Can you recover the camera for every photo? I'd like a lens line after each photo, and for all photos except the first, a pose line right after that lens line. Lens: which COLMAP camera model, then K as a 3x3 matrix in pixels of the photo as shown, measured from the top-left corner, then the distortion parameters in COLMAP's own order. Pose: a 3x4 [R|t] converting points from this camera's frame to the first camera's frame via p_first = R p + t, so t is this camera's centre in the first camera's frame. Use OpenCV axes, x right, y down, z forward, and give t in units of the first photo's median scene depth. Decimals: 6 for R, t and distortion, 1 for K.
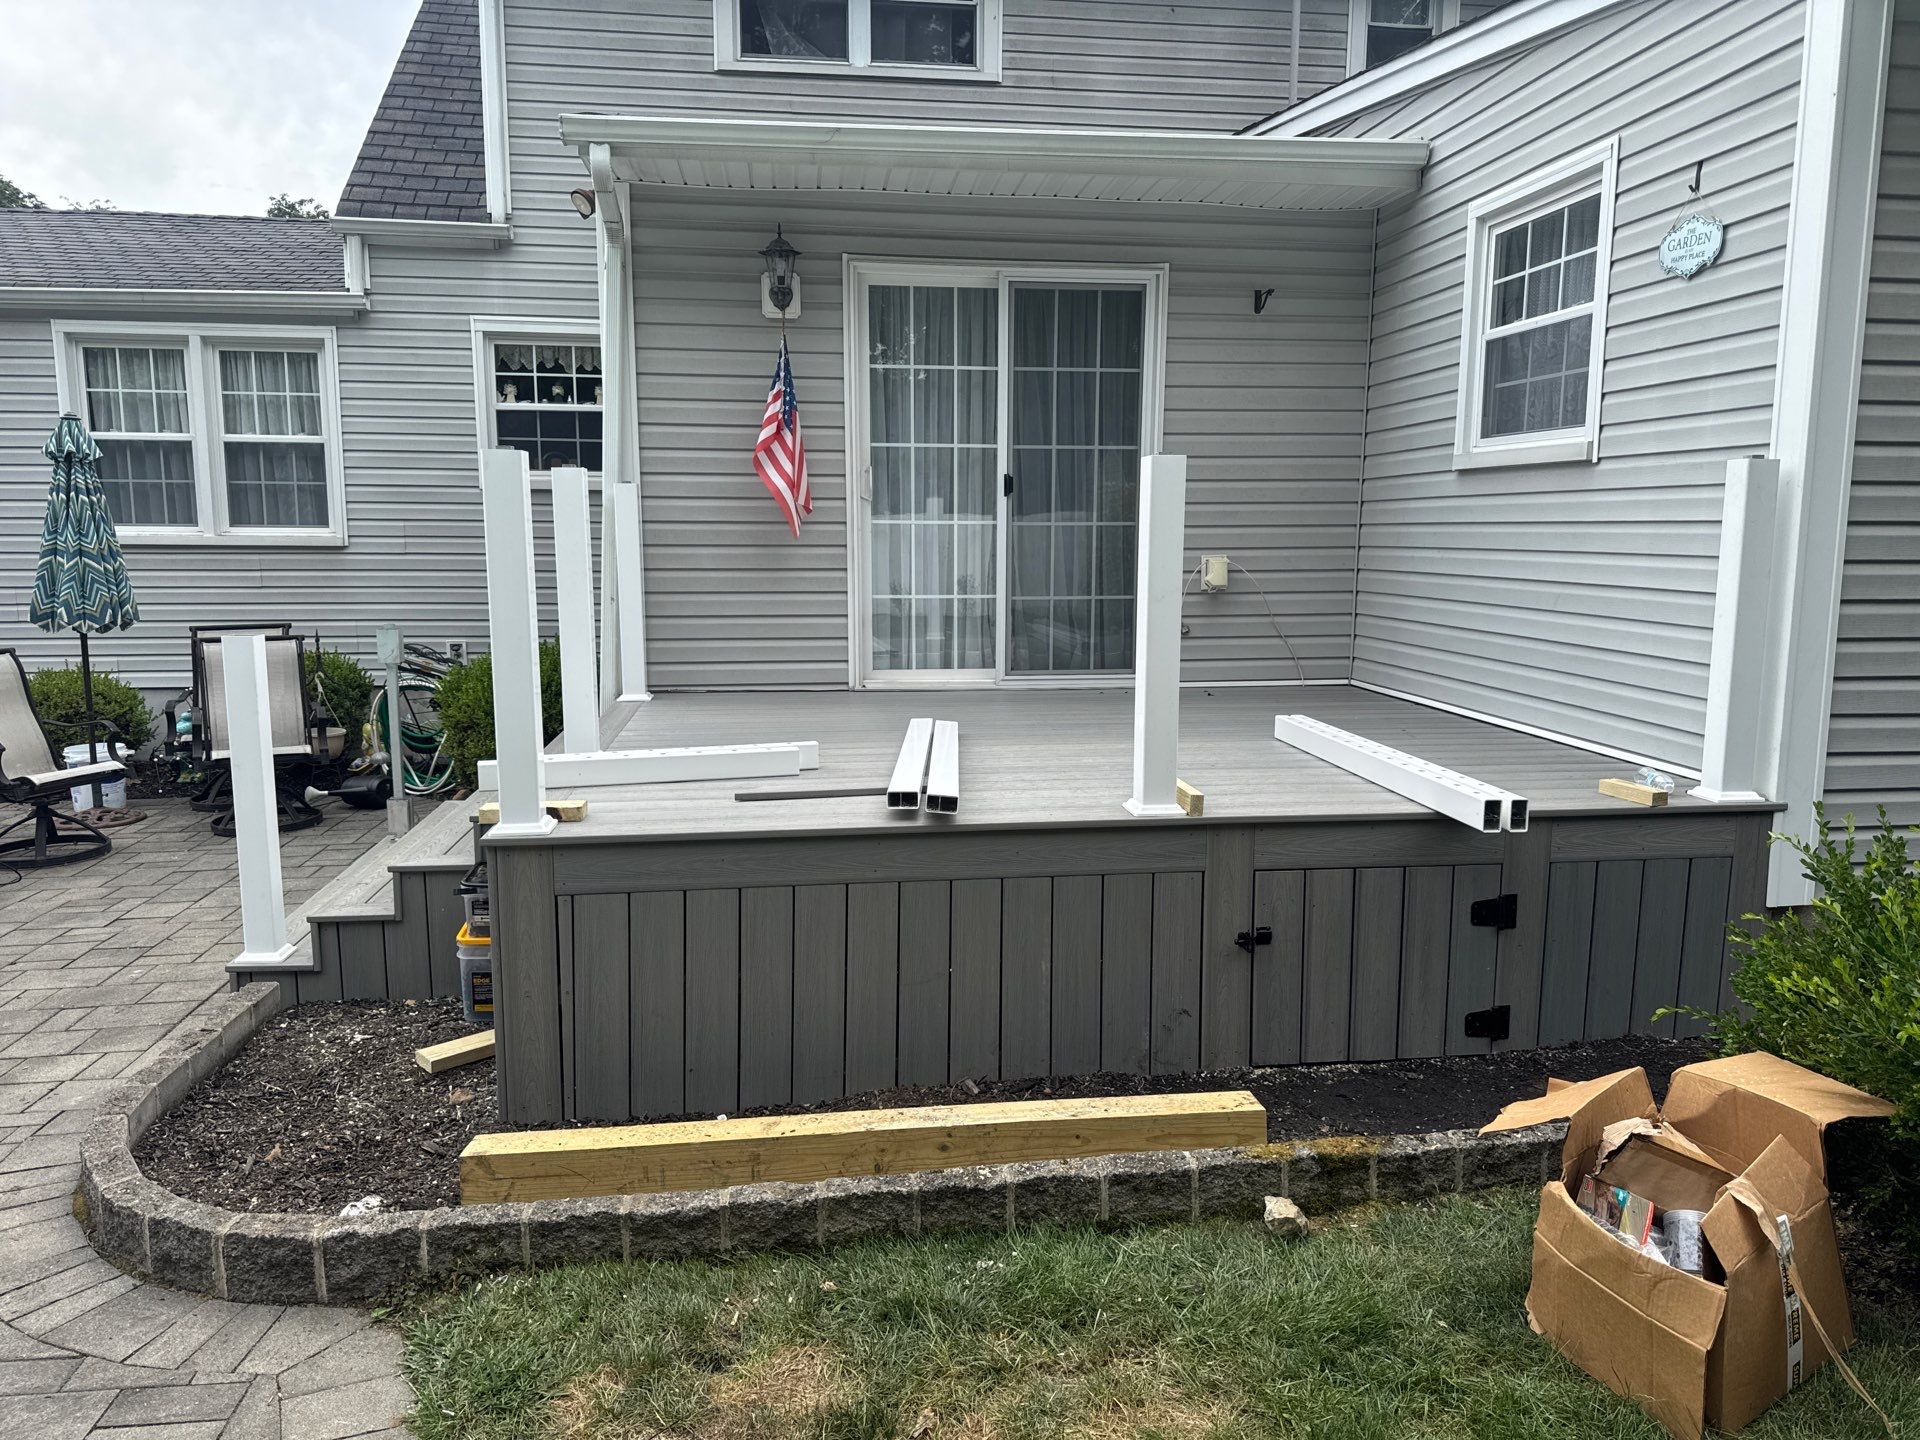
lens RADIAL K [[1362.4, 0, 955.5], [0, 1362.4, 714.1], [0, 0, 1]] dist [0.026153, -0.030948]
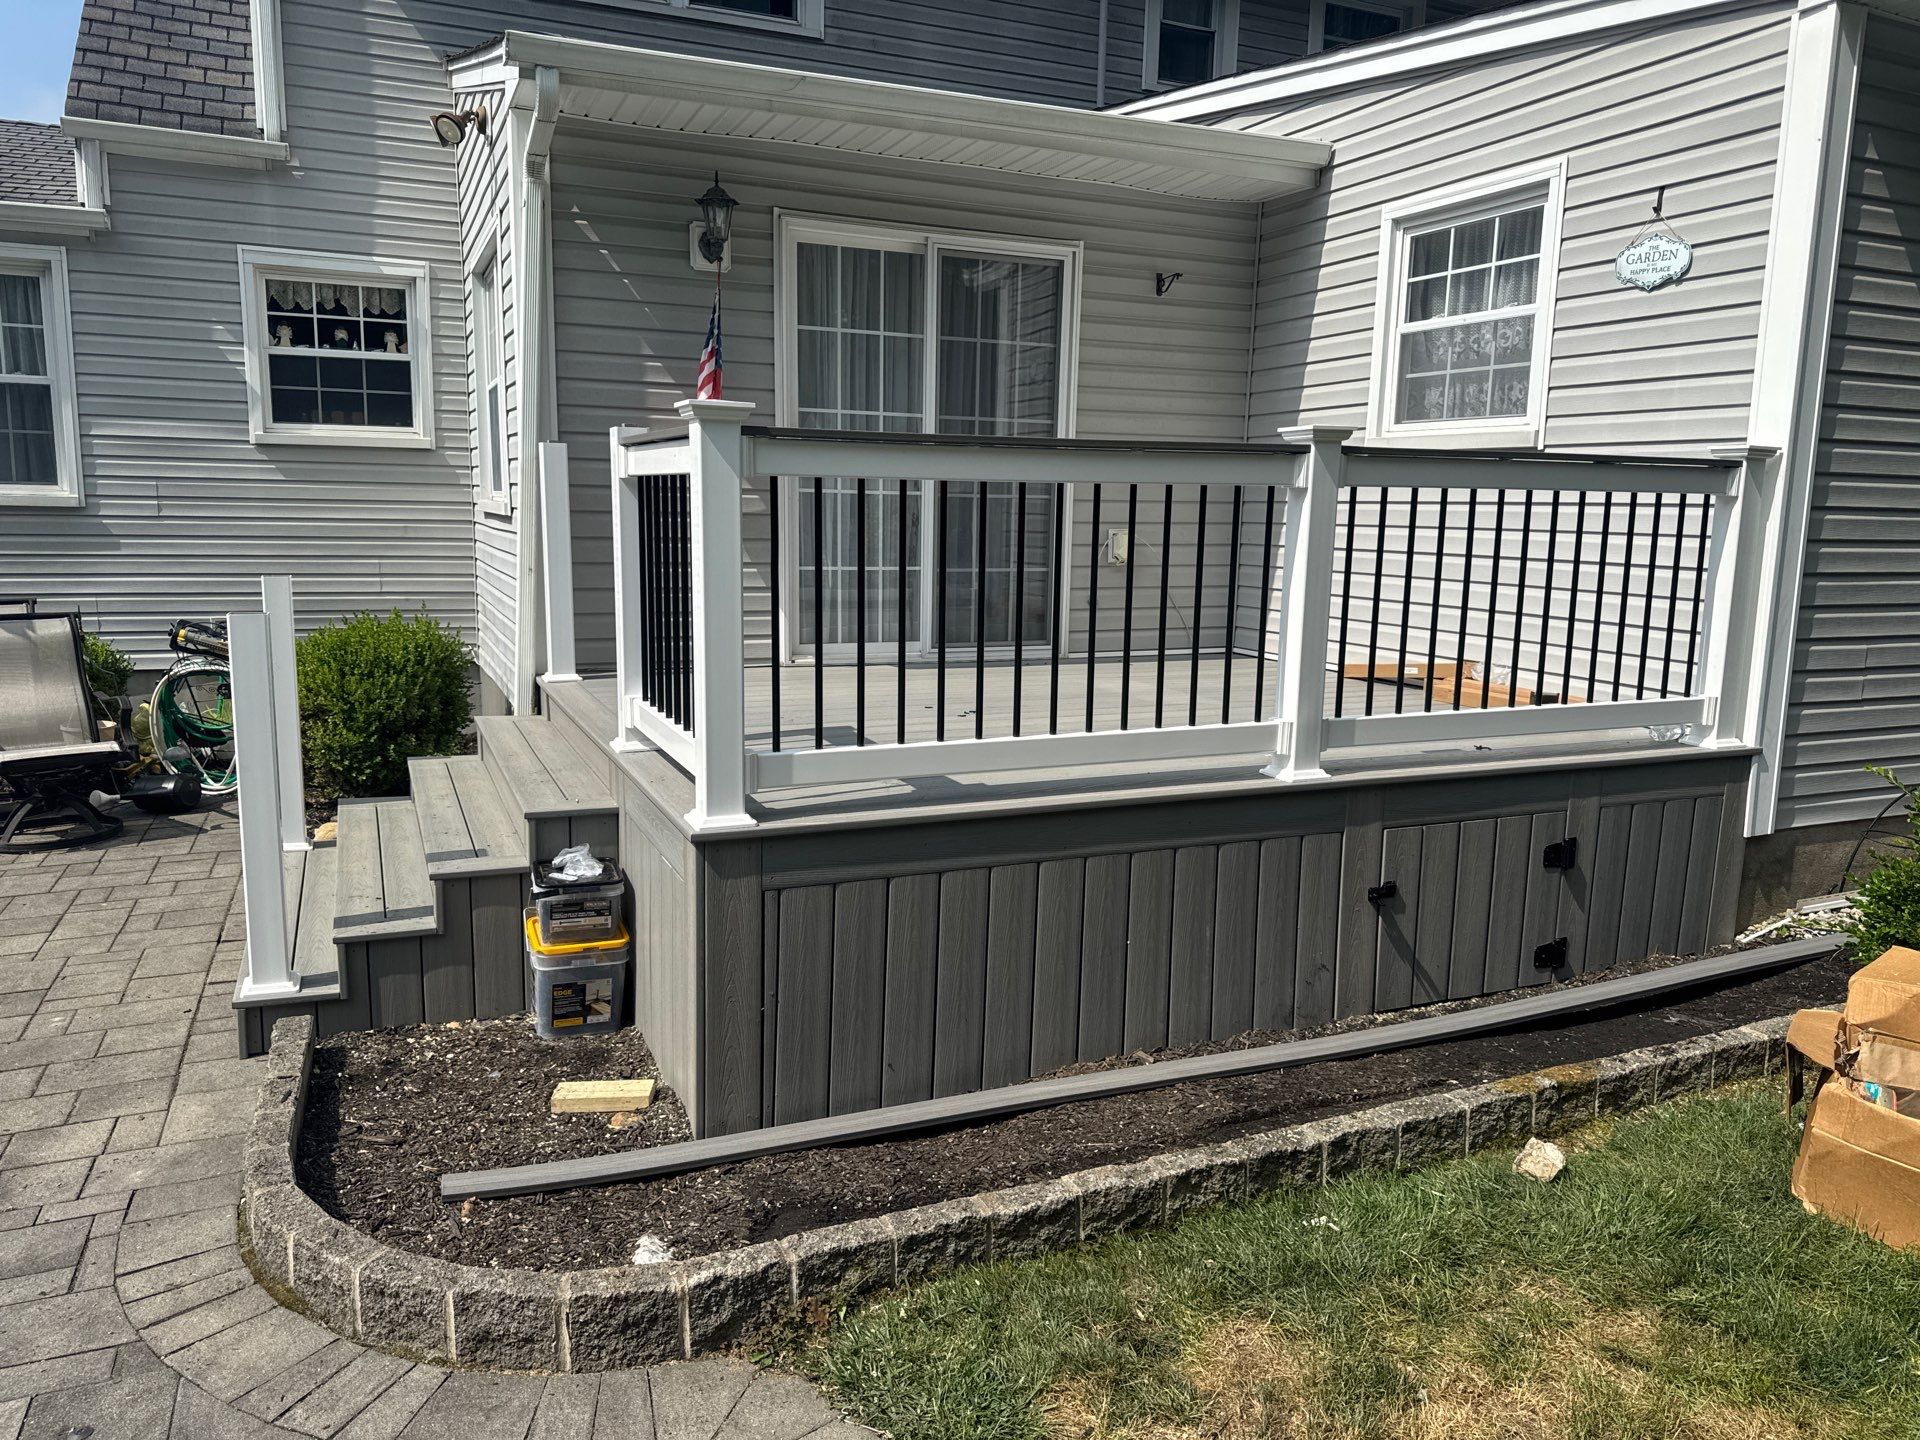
lens RADIAL K [[1362.4, 0, 948.2], [0, 1362.4, 714.0], [0, 0, 1]] dist [0.026153, -0.030948]
pose [[0.961105, -0.027732, 0.274786, -0.265220], [0.021913, 0.999466, 0.024224, -0.005016], [-0.275311, -0.017261, 0.961200, 0.048555]]
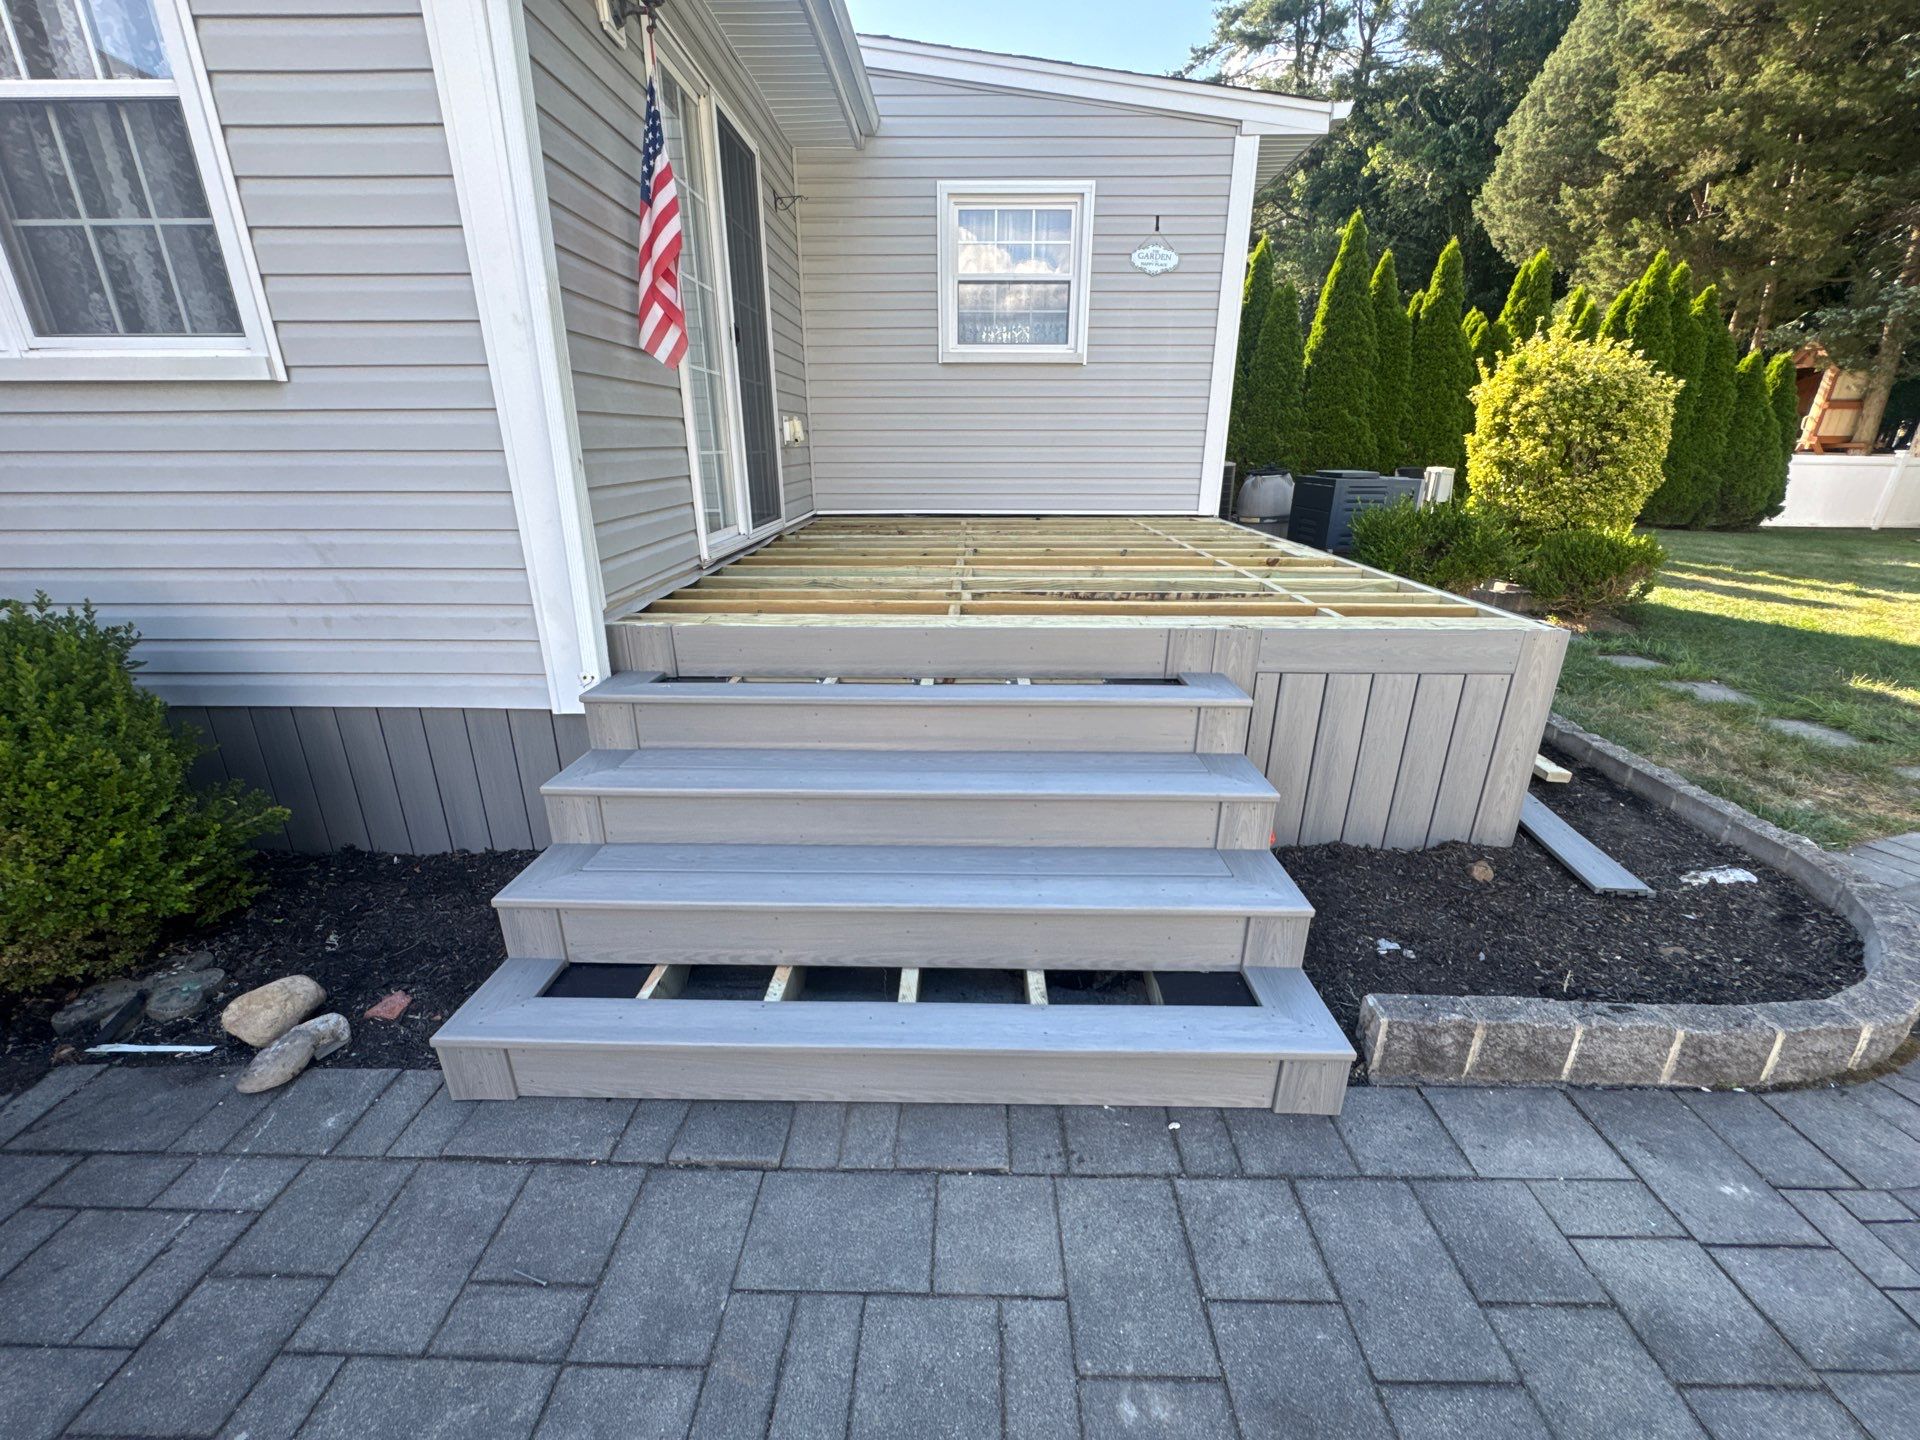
lens RADIAL K [[767.0, 0, 959.2], [0, 767.0, 717.8], [0, 0, 1]] dist [-0.004131, 0.000461]
pose [[0.142627, -0.337910, 0.930309, -0.656001], [0.135237, 0.937756, 0.319881, -0.072055], [-0.980494, 0.080188, 0.179447, 0.874140]]
